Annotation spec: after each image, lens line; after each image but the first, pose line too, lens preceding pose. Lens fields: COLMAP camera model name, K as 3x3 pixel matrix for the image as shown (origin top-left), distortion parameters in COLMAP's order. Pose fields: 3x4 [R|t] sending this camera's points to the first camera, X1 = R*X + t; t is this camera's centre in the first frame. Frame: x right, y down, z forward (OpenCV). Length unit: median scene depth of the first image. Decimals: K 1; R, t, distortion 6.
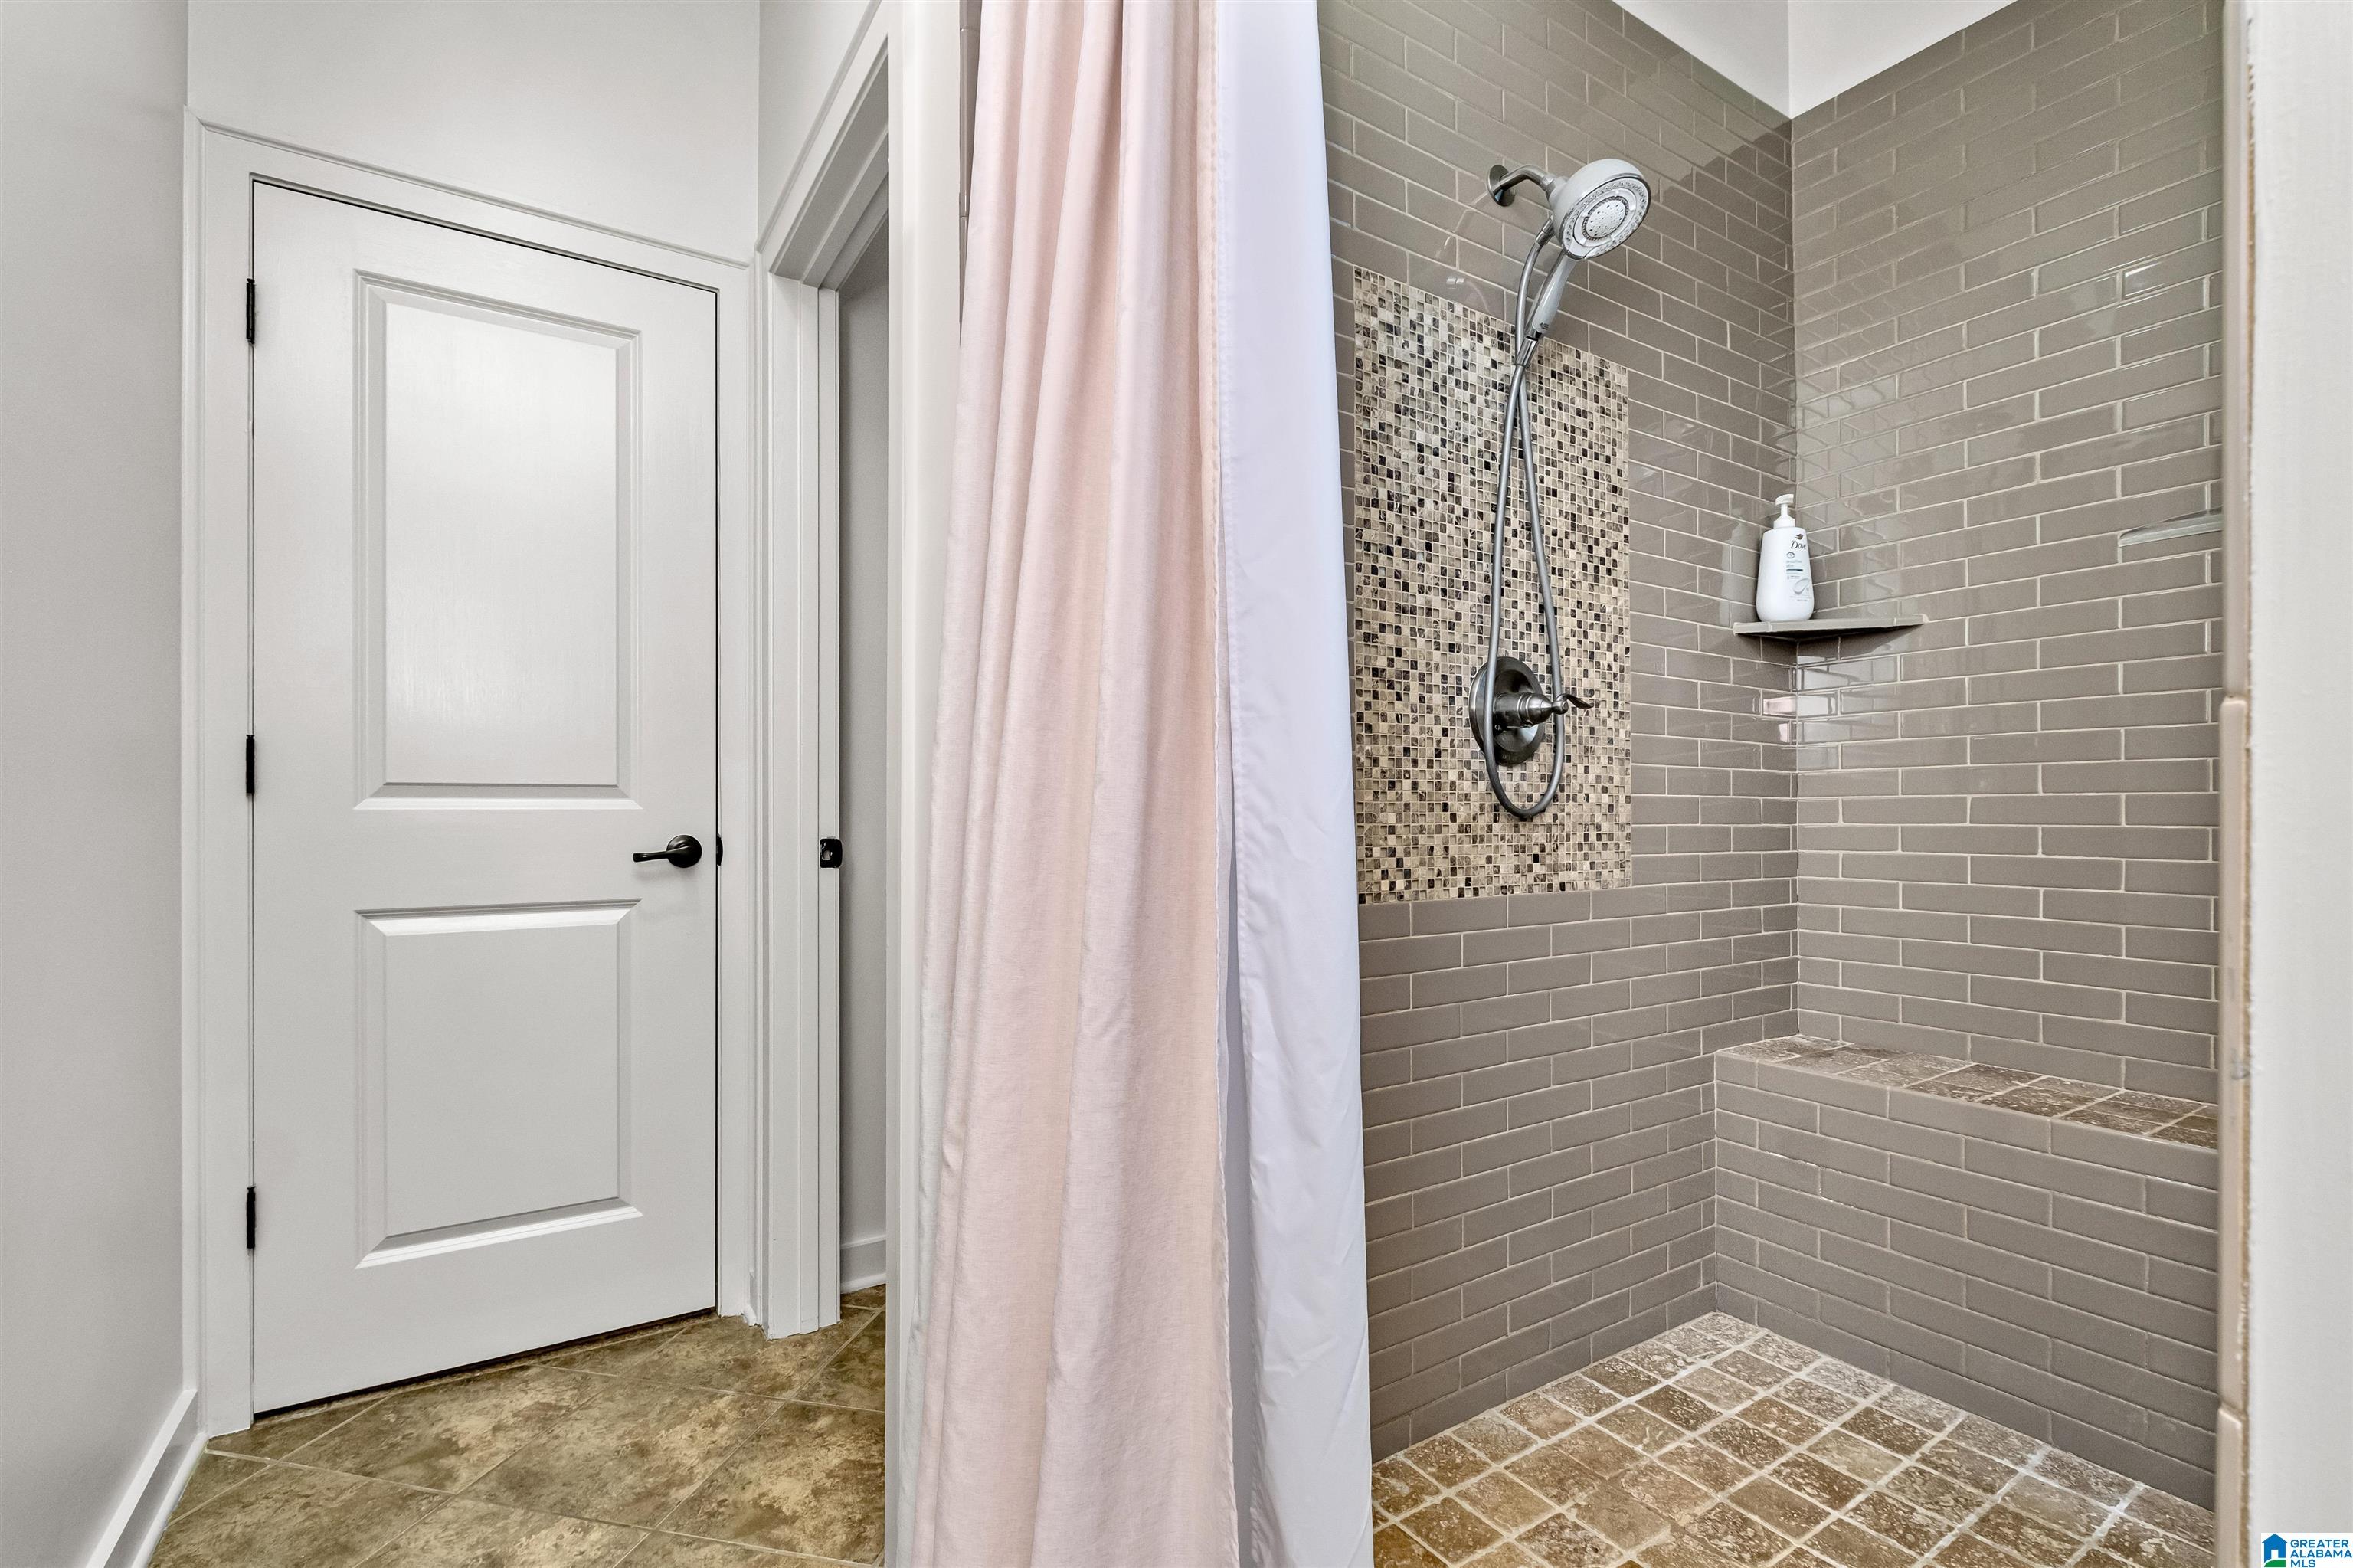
lens RADIAL K [[1061.1, 0, 1167.6], [0, 1061.1, 811.9], [0, 0, 1]] dist [-0.004783, 0.000462]
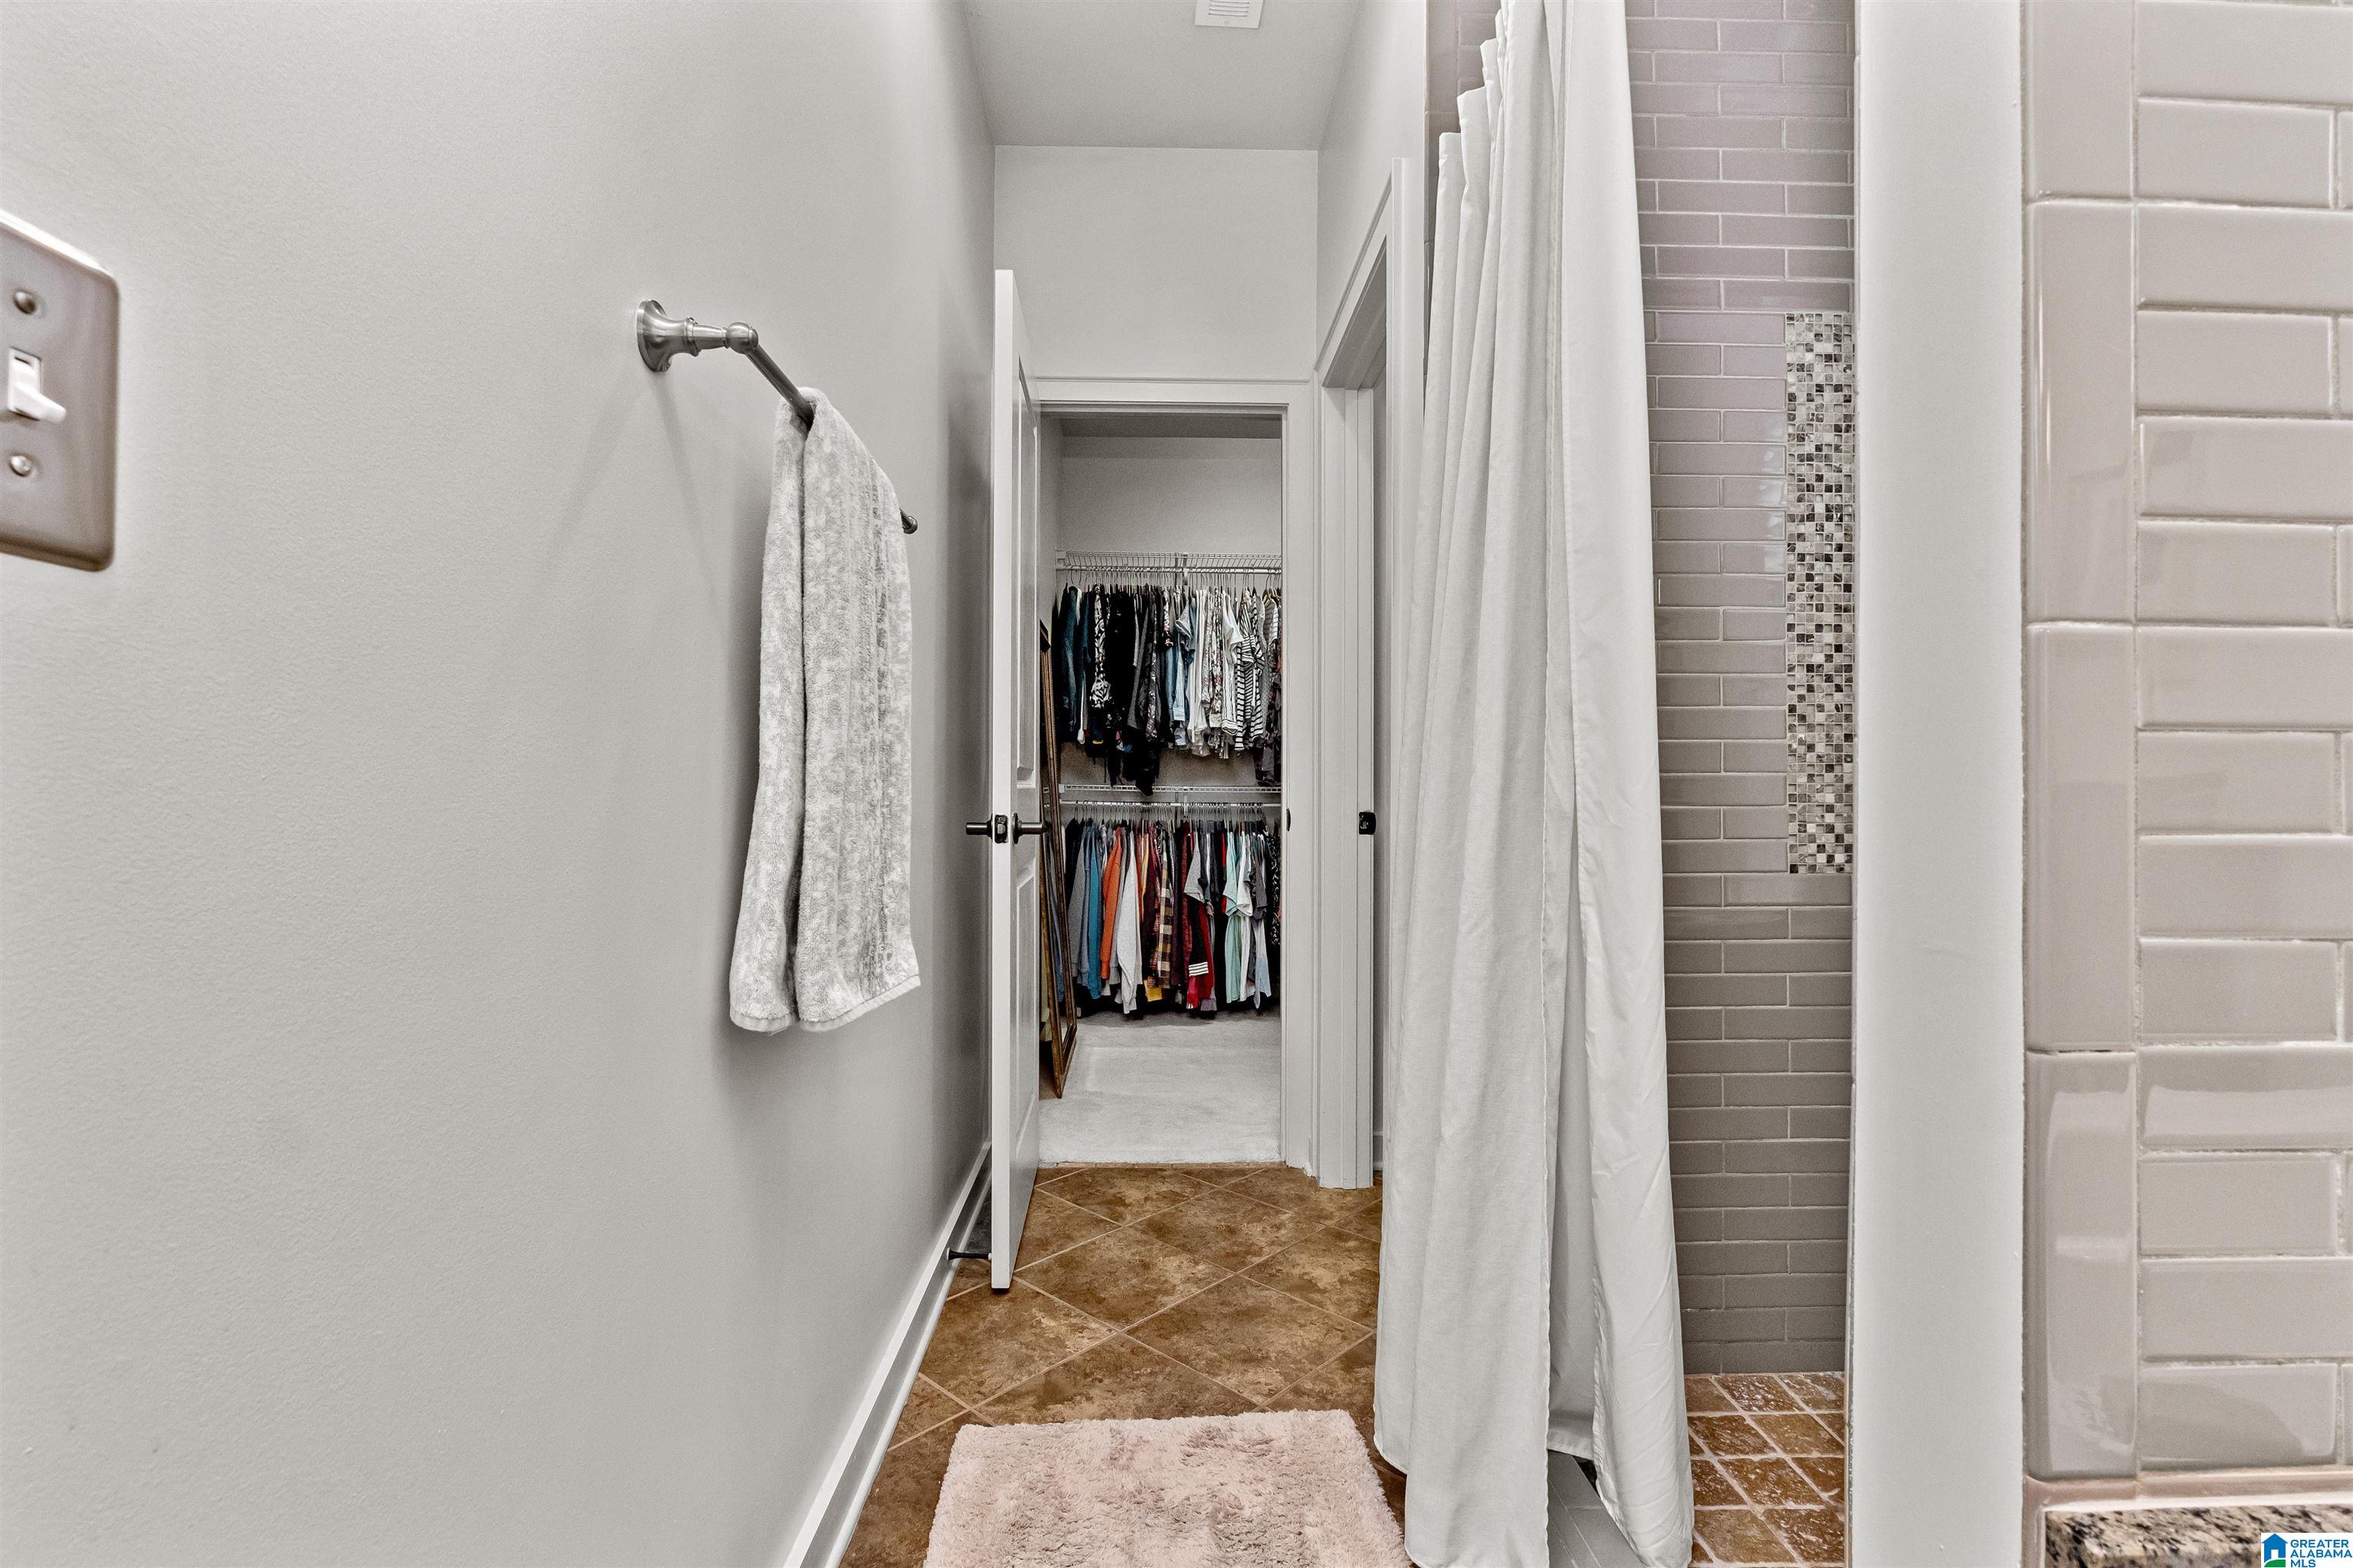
lens RADIAL K [[1018.1, 0, 1176.5], [0, 1018.1, 784.0], [0, 0, 1]] dist [-0.001670, -0.000021]
pose [[0.859481, -0.001398, -0.511166, 0.167638], [-0.002526, 0.999972, -0.006982, 0.000381], [0.511162, 0.007293, 0.859454, -0.266370]]
